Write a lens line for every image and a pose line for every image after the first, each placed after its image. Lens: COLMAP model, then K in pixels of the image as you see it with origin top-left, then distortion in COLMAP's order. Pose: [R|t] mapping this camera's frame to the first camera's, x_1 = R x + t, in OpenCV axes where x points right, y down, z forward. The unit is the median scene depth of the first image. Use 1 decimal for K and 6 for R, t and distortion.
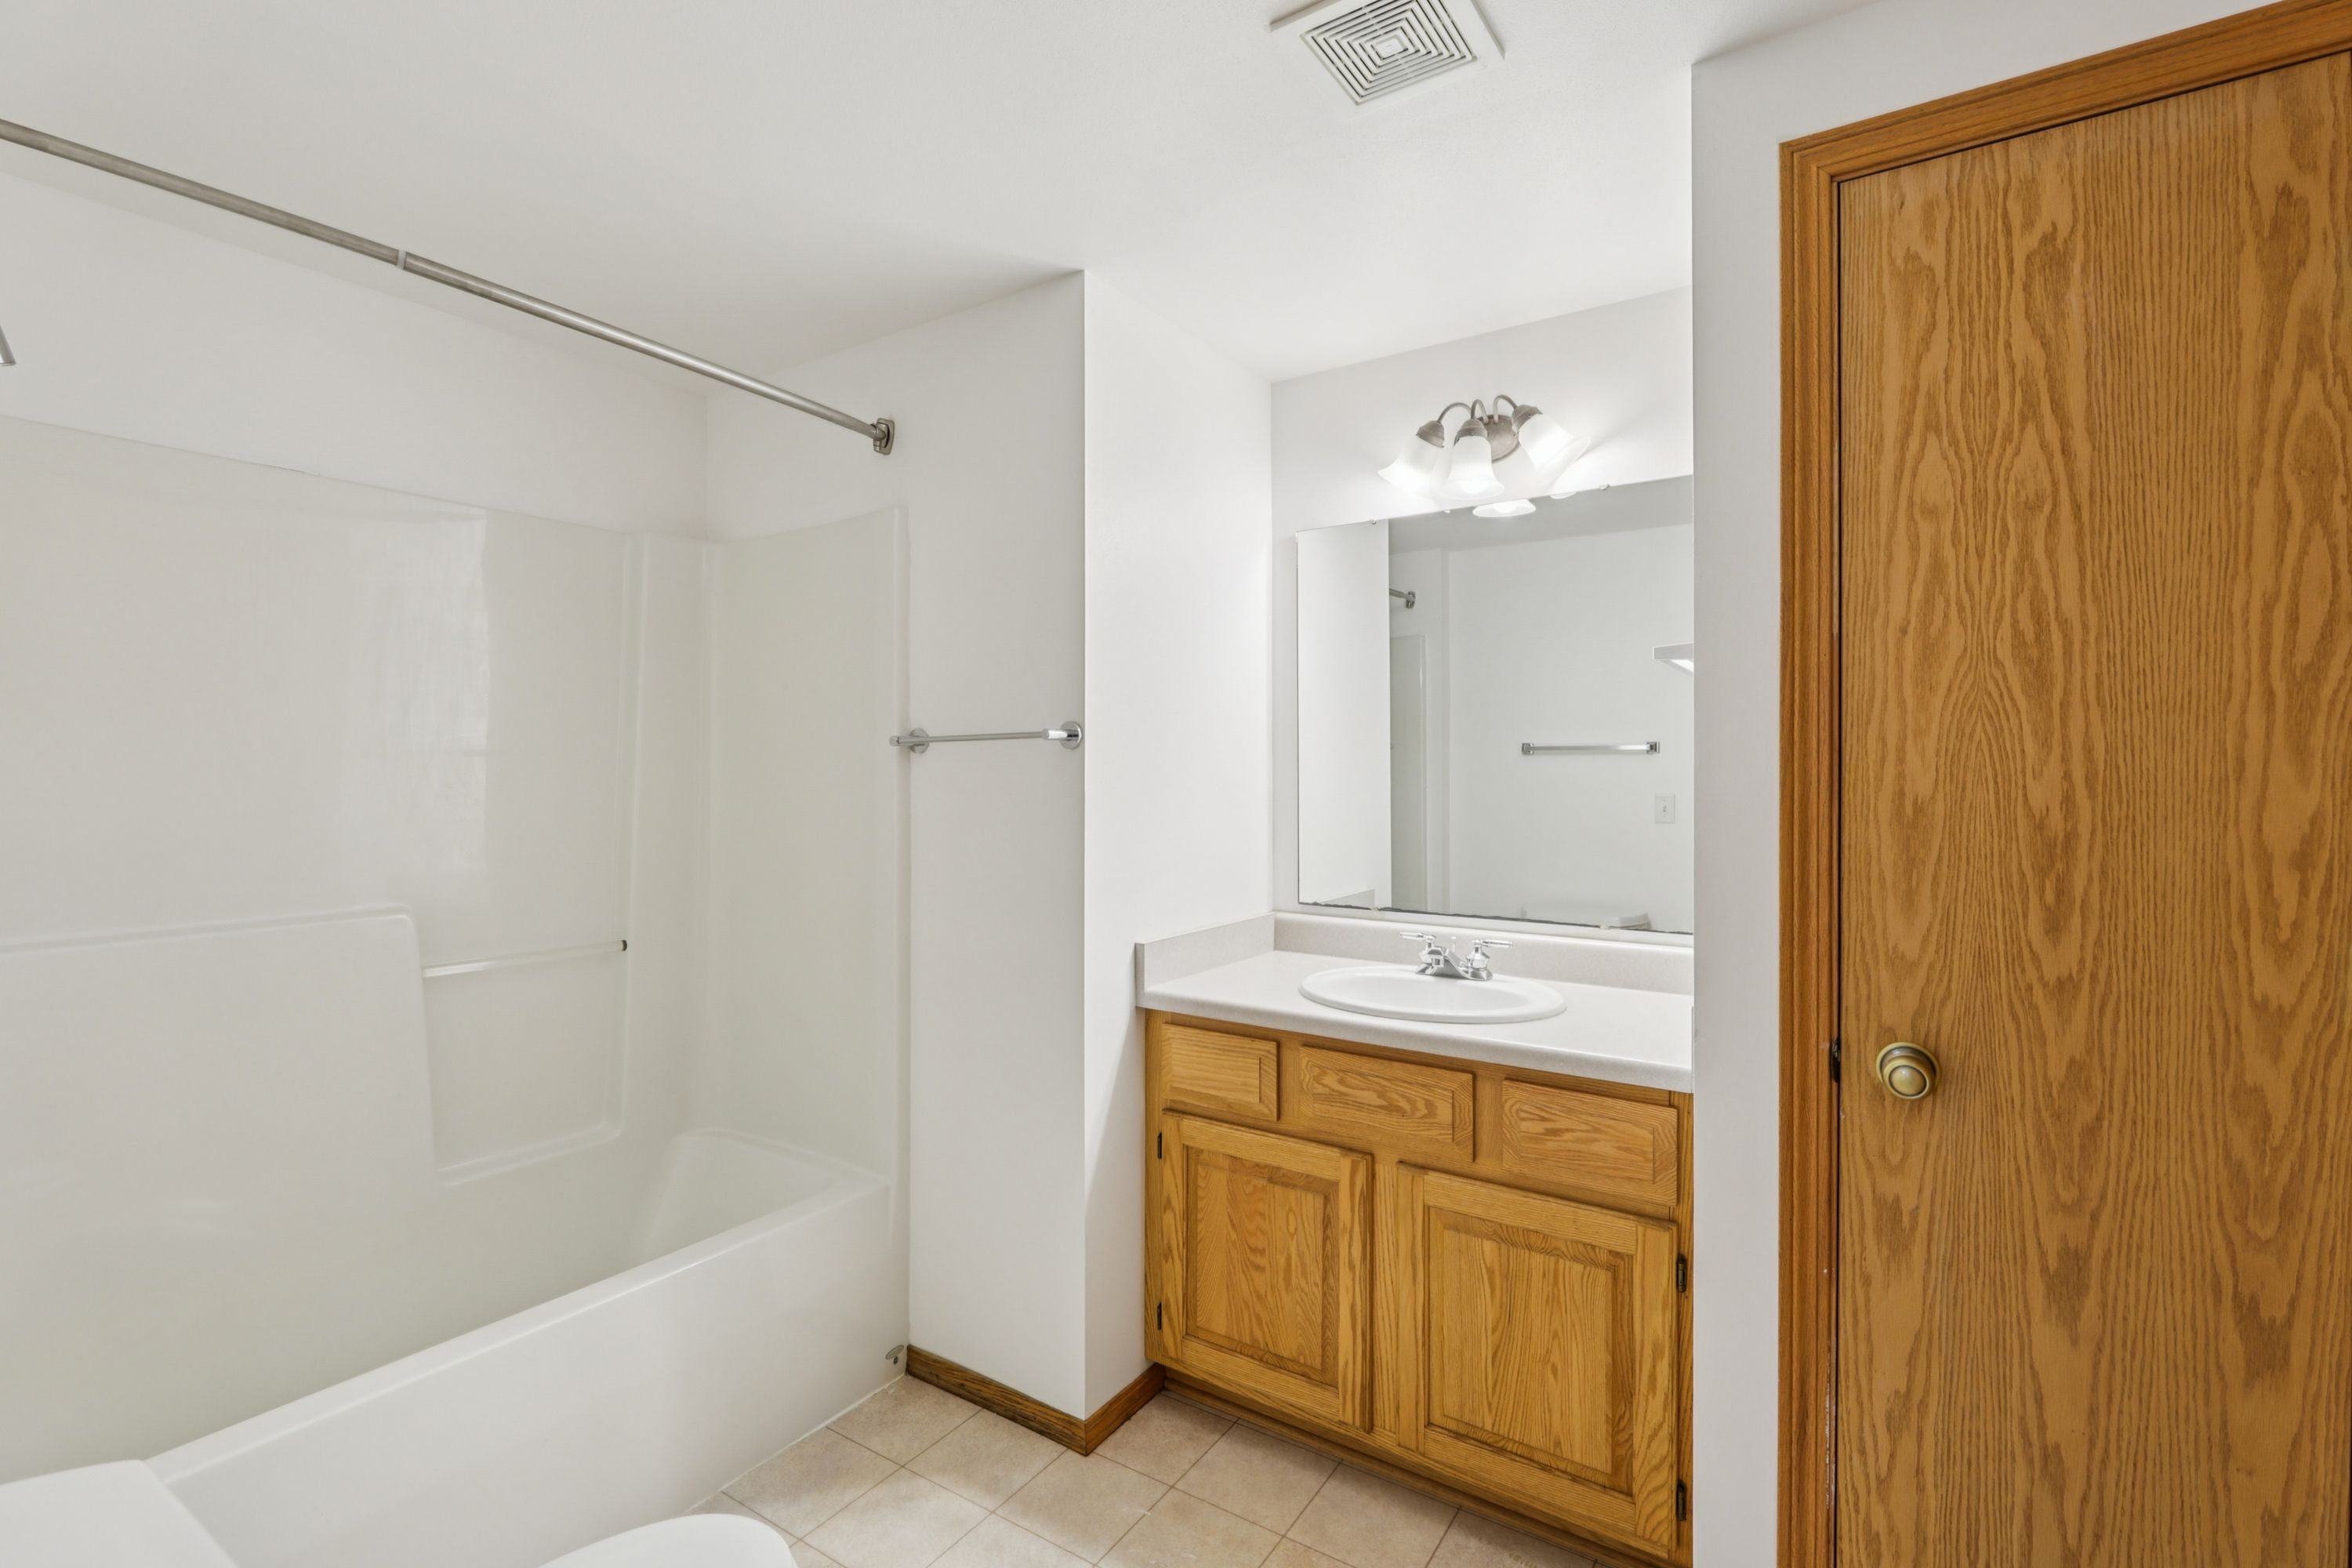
lens RADIAL K [[1040.4, 0, 1176.0], [0, 1040.4, 784.0], [0, 0, 1]] dist [-0.003910, -0.000505]
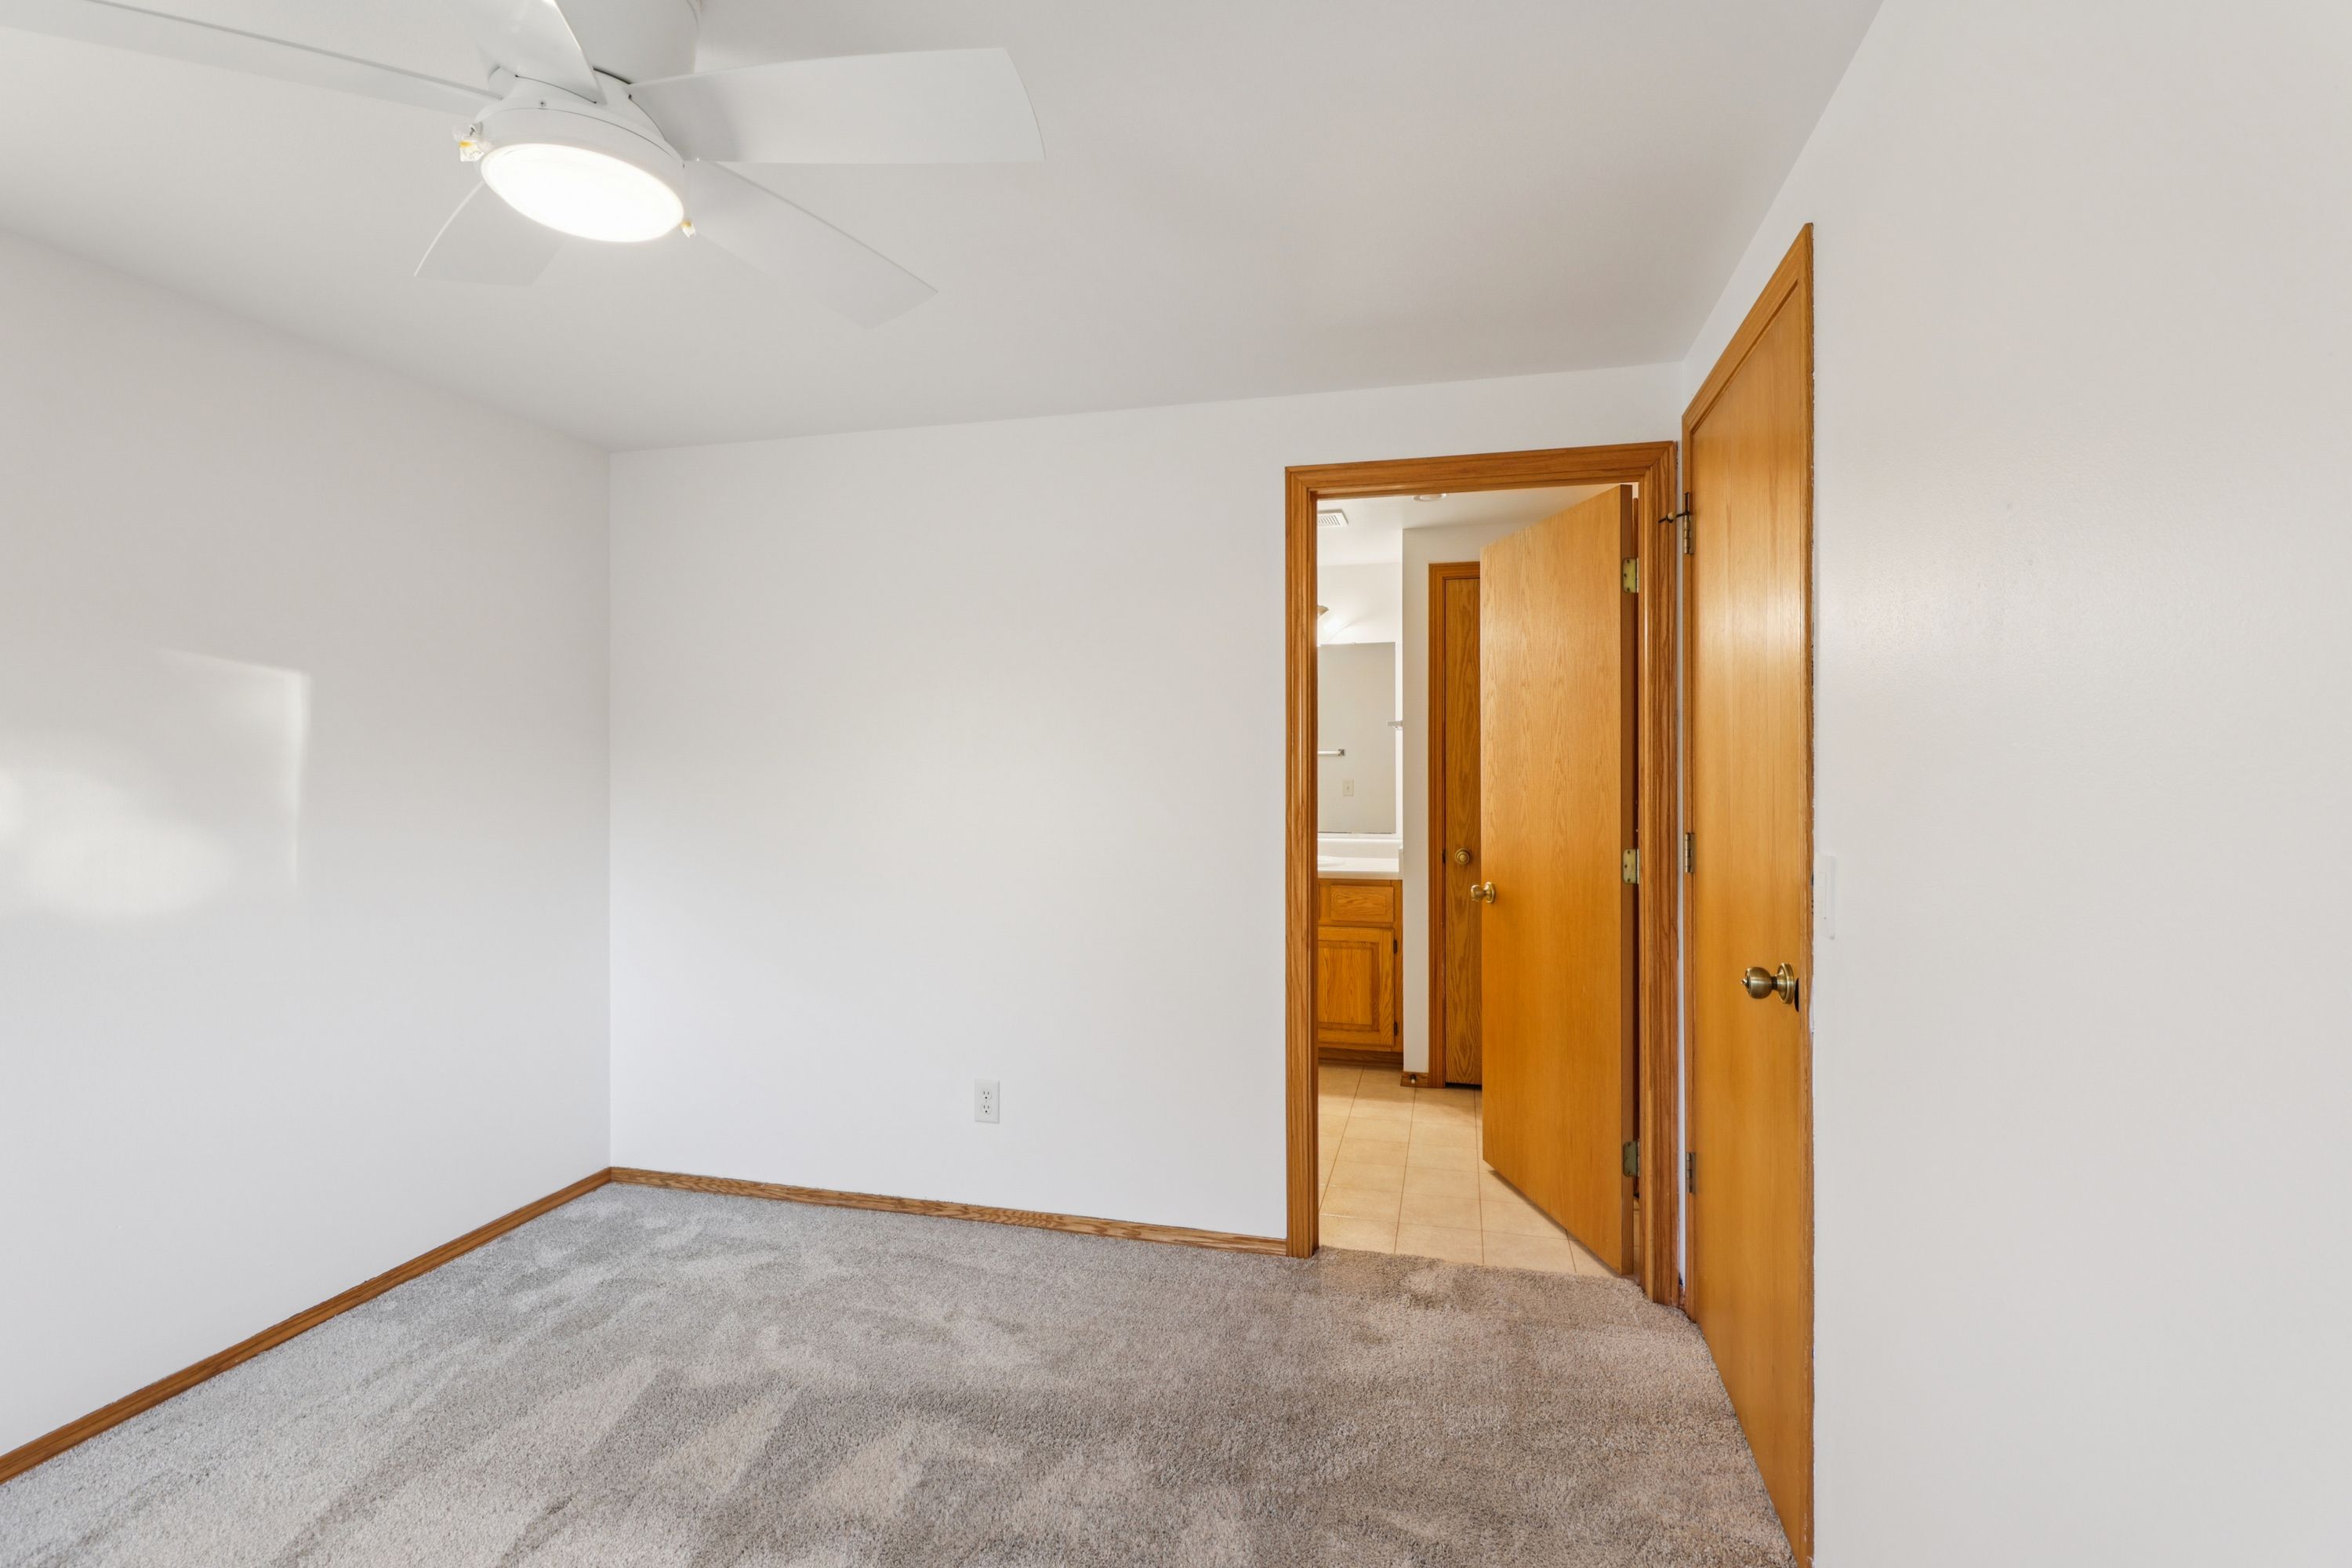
lens RADIAL K [[1074.8, 0, 1184.7], [0, 1074.8, 762.6], [0, 0, 1]] dist [0.005947, -0.000111]
pose [[0.942441, 0.009304, 0.334244, -1.004758], [-0.003621, 0.999838, -0.017622, 0.034207], [-0.334354, 0.015397, 0.942322, -1.520850]]
